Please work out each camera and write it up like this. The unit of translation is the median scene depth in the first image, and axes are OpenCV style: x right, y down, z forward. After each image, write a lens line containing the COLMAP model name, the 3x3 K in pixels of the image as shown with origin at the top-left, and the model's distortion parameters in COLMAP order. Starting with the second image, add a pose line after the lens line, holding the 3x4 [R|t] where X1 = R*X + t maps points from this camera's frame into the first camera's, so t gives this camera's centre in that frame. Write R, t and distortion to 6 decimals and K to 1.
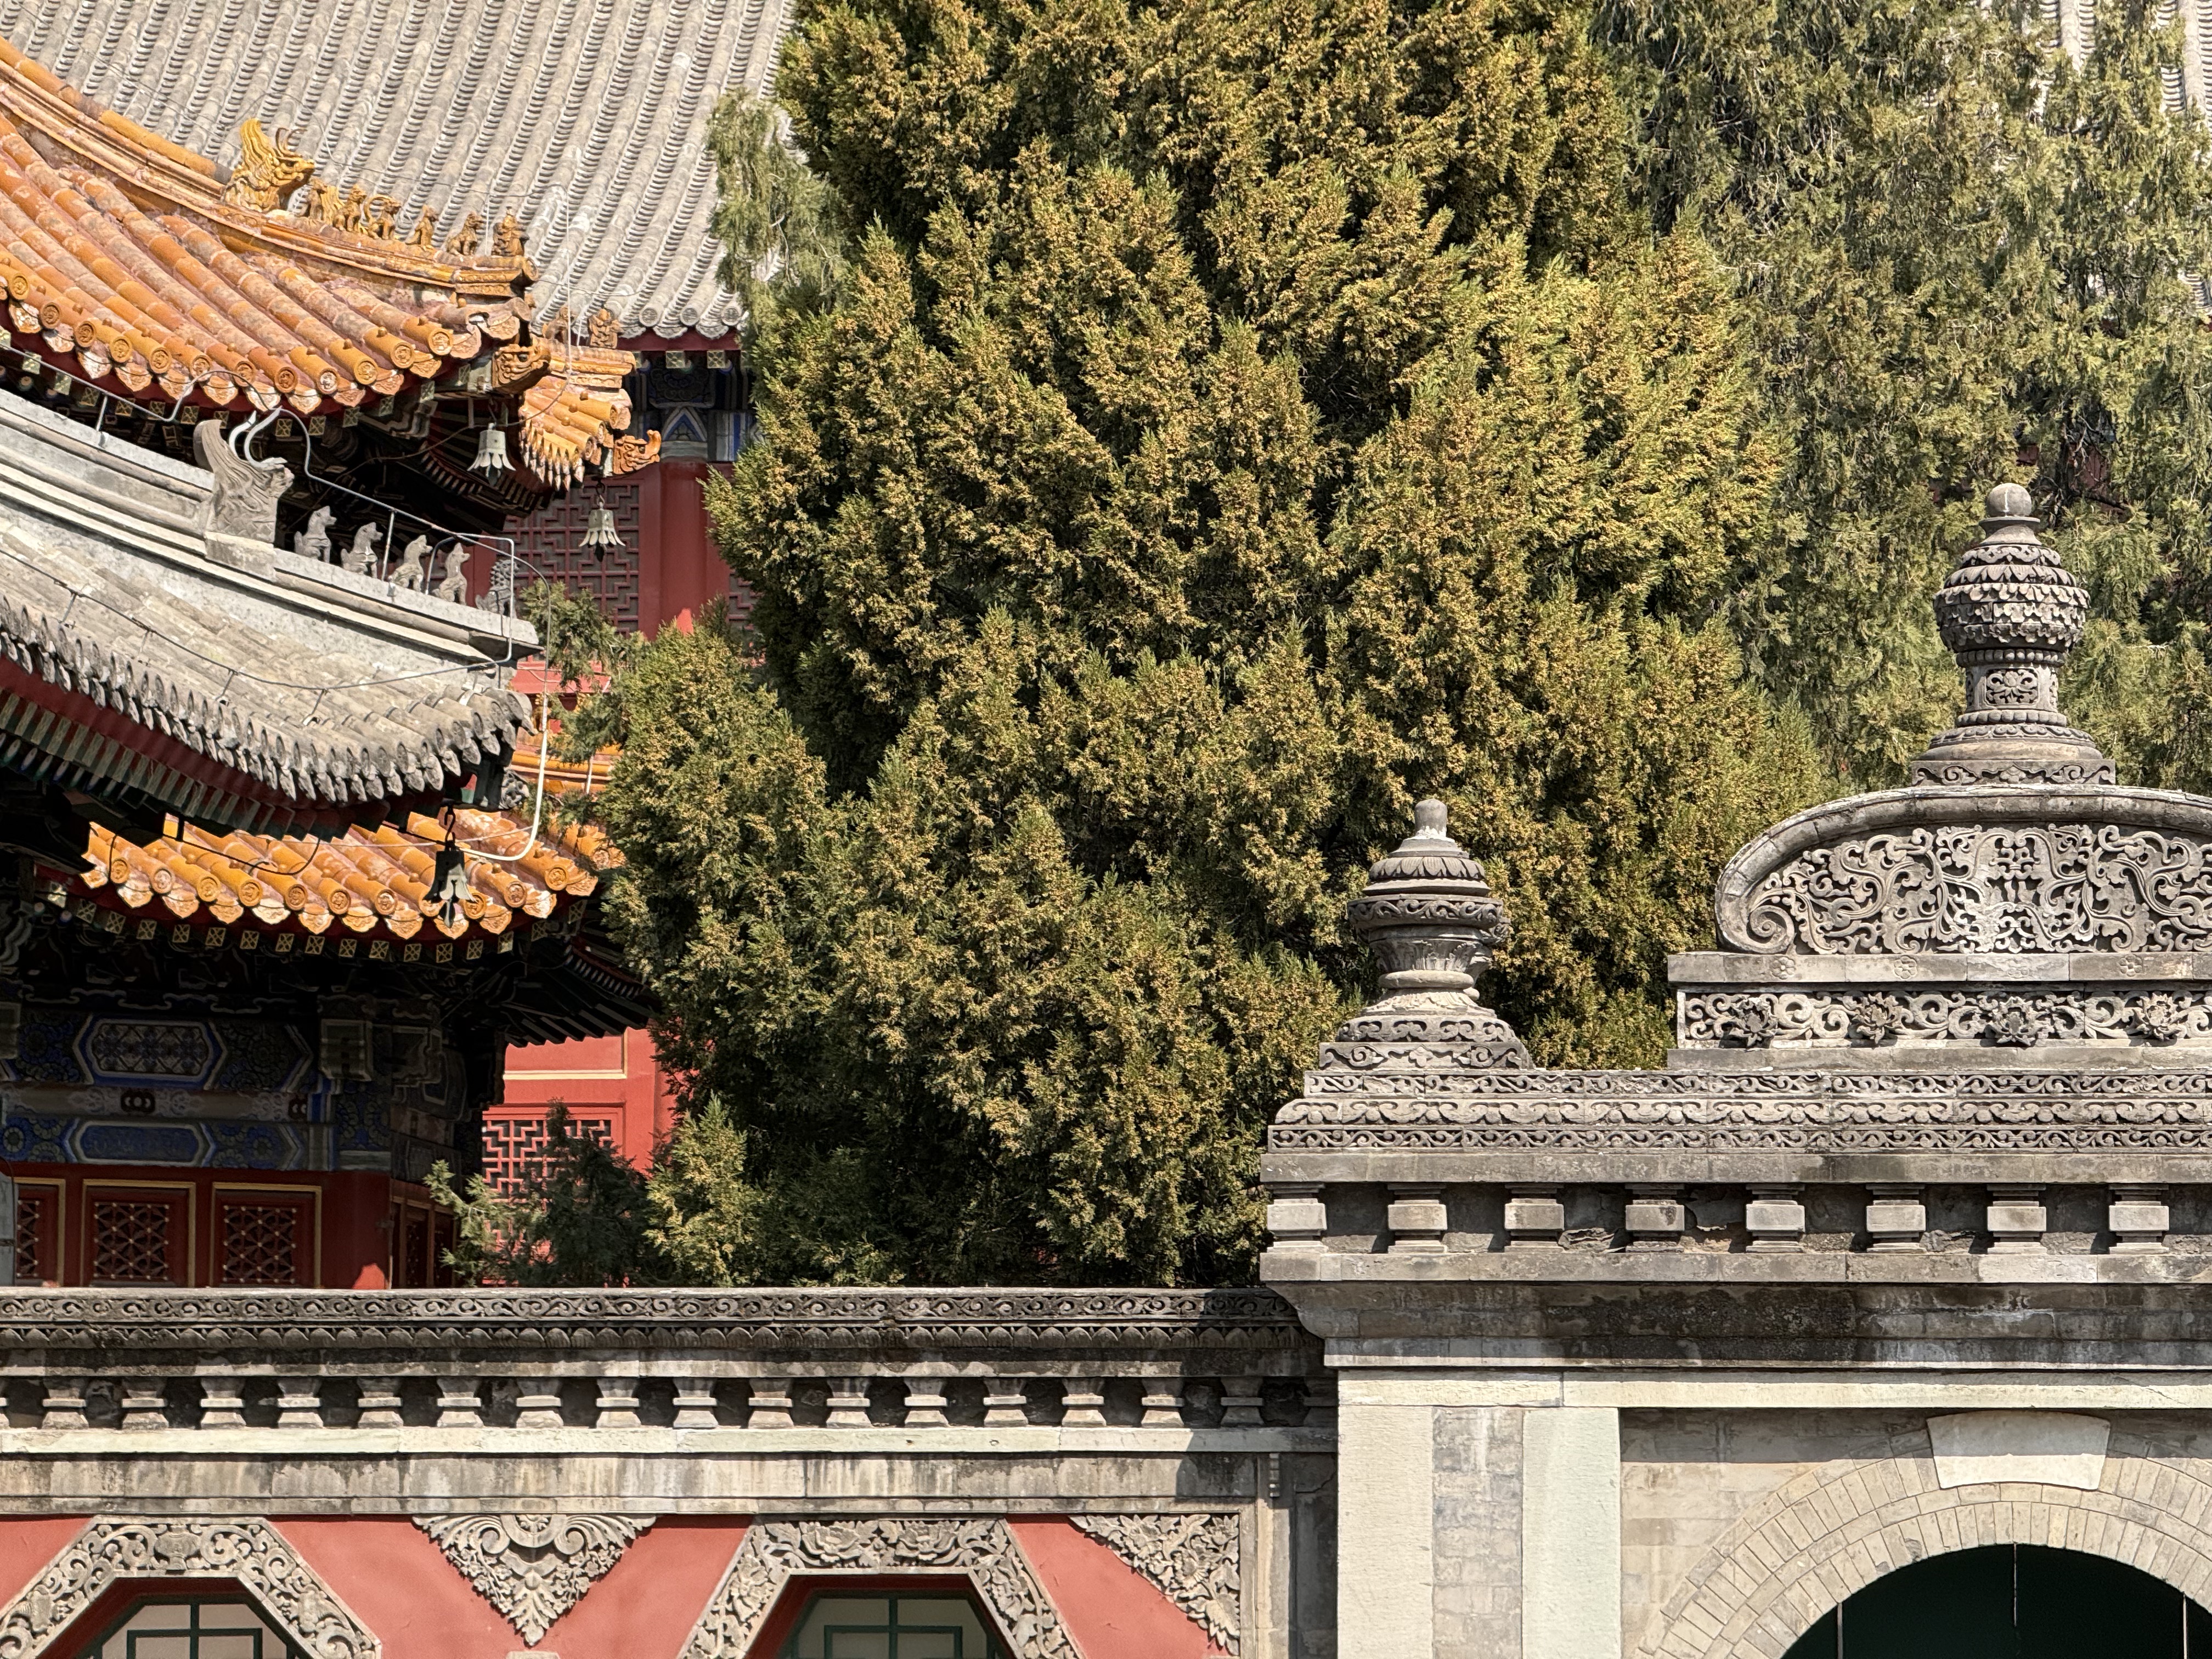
lens RADIAL K [[7578.4, 0, 1106.0], [0, 7578.4, 829.5], [0, 0, 1]] dist [0.239950, -0.401840]
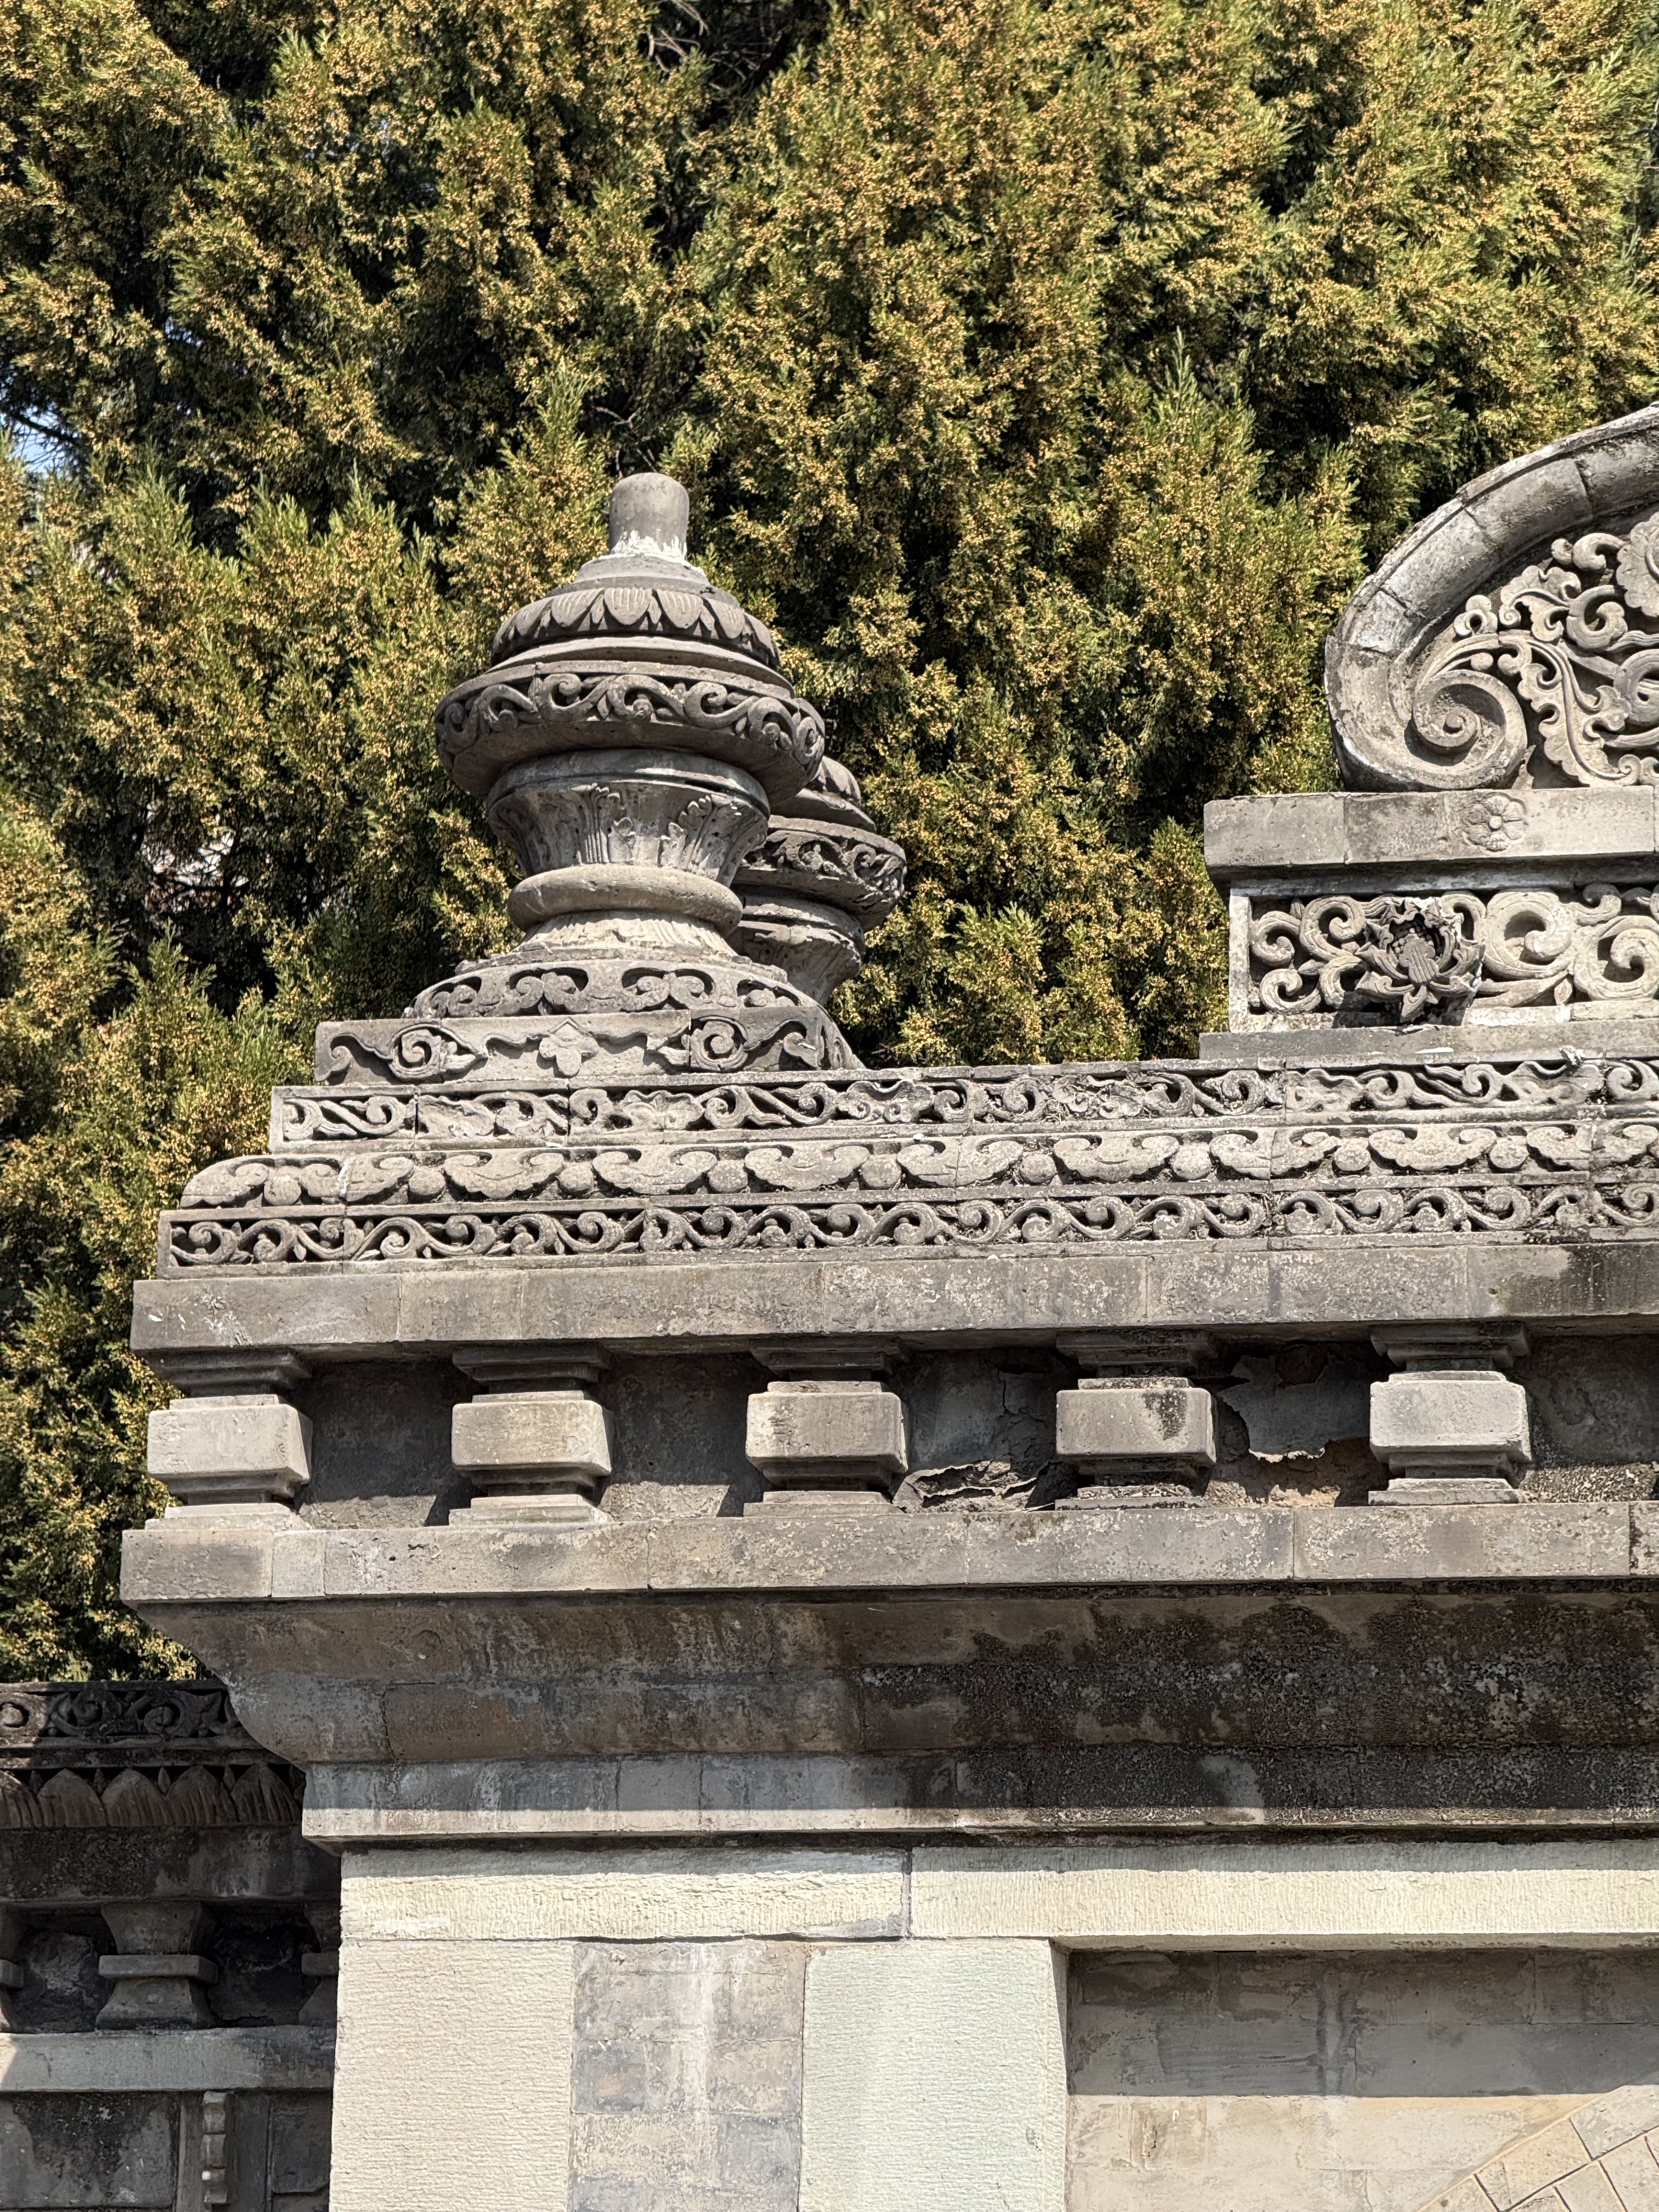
lens RADIAL K [[7578.4, 0, 826.8], [0, 7578.4, 1192.4], [0, 0, 1]] dist [0.239950, -0.401840]
pose [[0.995147, -0.004795, -0.098280, 0.093232], [-0.008793, 0.990483, -0.137356, 0.090809], [0.098003, 0.137554, 0.985634, 0.615127]]
